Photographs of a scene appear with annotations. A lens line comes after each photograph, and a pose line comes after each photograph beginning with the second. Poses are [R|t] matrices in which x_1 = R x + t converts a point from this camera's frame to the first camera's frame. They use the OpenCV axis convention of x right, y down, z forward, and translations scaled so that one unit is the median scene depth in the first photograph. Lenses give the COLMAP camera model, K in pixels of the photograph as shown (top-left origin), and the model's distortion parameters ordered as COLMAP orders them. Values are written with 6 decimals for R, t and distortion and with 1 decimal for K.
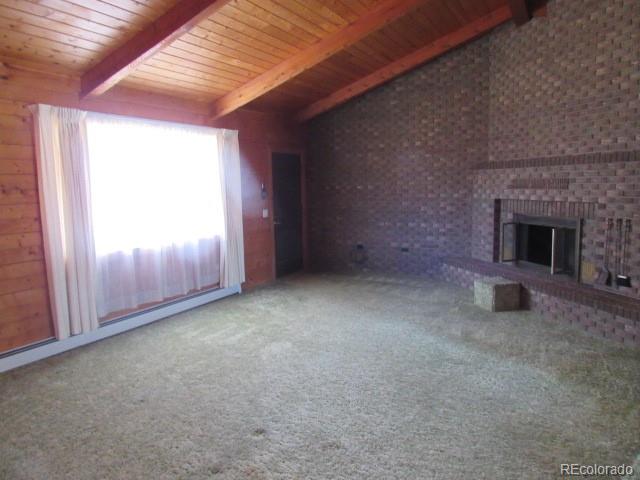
lens RADIAL K [[458.8, 0, 312.9], [0, 458.8, 238.6], [0, 0, 1]] dist [-0.028828, -0.001009]
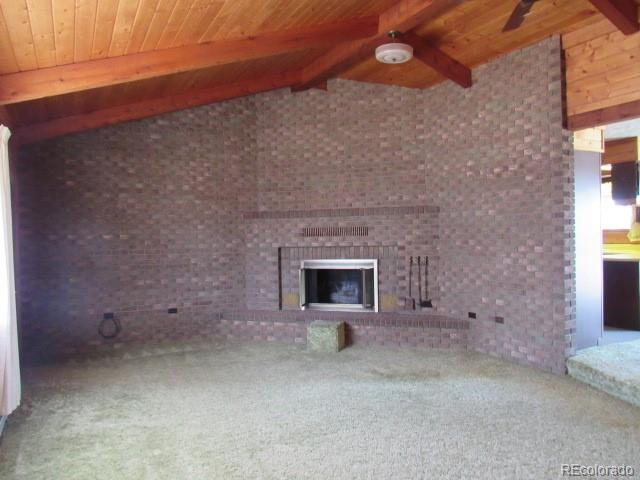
lens RADIAL K [[458.8, 0, 312.9], [0, 458.8, 238.6], [0, 0, 1]] dist [-0.028828, -0.001009]
pose [[0.533784, 0.010343, 0.845557, -0.414576], [0.106714, 0.991107, -0.079490, -0.015035], [-0.838860, 0.132663, 0.527934, 0.369820]]
